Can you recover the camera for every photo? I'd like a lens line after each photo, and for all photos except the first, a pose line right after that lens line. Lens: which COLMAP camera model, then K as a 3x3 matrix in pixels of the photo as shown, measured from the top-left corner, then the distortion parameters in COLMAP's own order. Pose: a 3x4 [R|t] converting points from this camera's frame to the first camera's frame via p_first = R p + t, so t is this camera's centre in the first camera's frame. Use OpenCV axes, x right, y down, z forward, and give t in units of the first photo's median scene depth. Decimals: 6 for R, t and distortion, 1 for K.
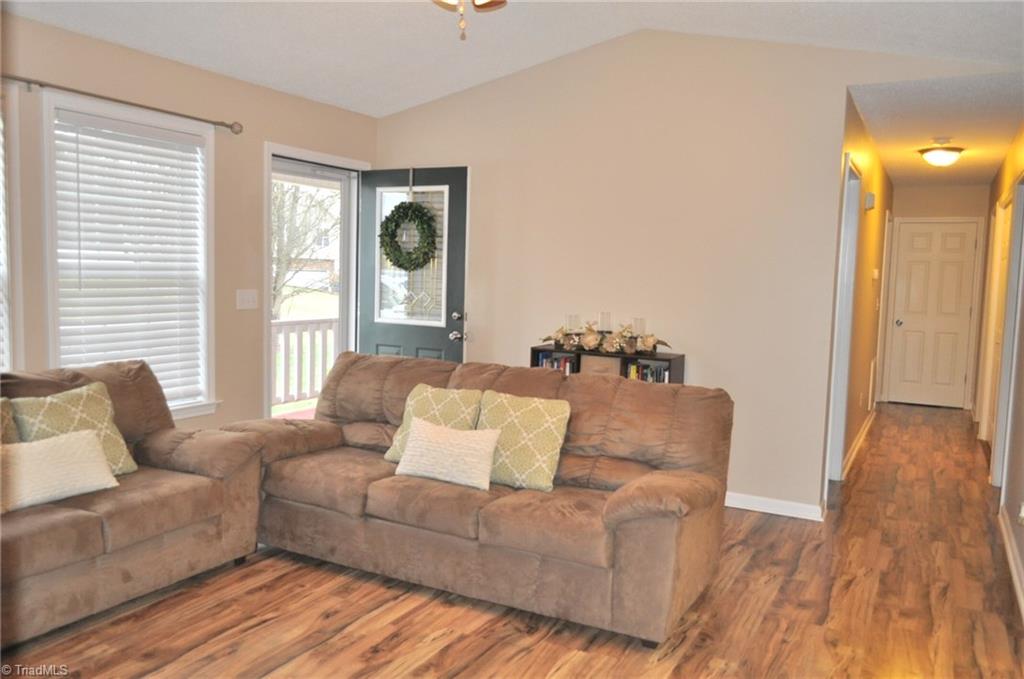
lens RADIAL K [[799.2, 0, 519.9], [0, 799.2, 345.5], [0, 0, 1]] dist [0.008000, -0.003644]
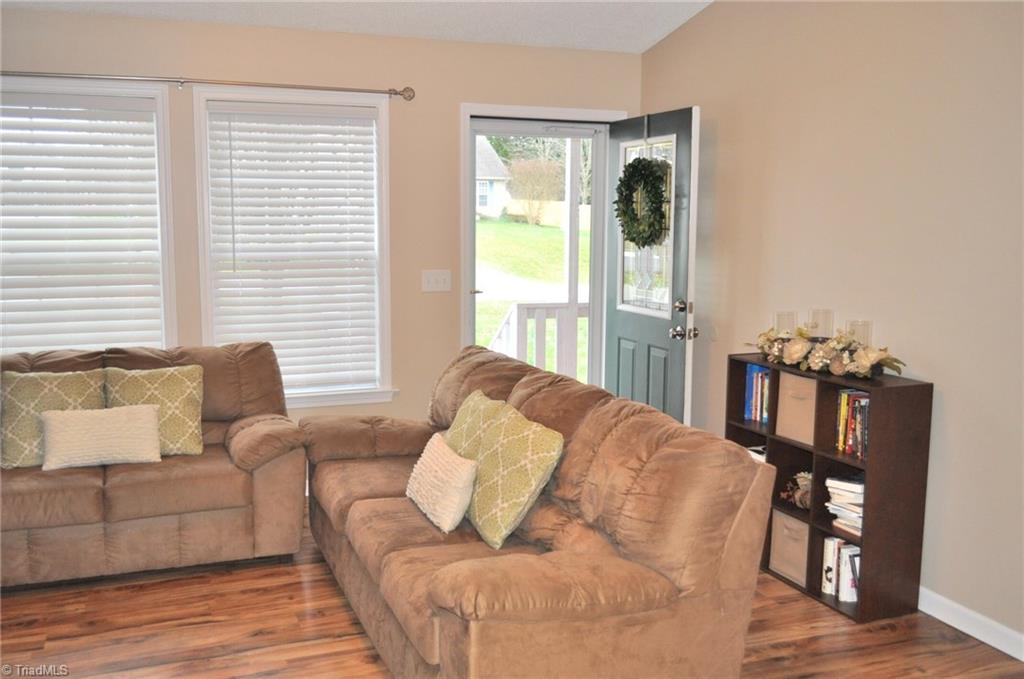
lens RADIAL K [[974.0, 0, 512.8], [0, 974.0, 338.5], [0, 0, 1]] dist [0.010104, 0.000000]
pose [[0.755107, 0.057975, -0.653033, 0.558084], [-0.045732, 0.998314, 0.035749, -0.044279], [0.654005, 0.002870, 0.756485, 0.274817]]
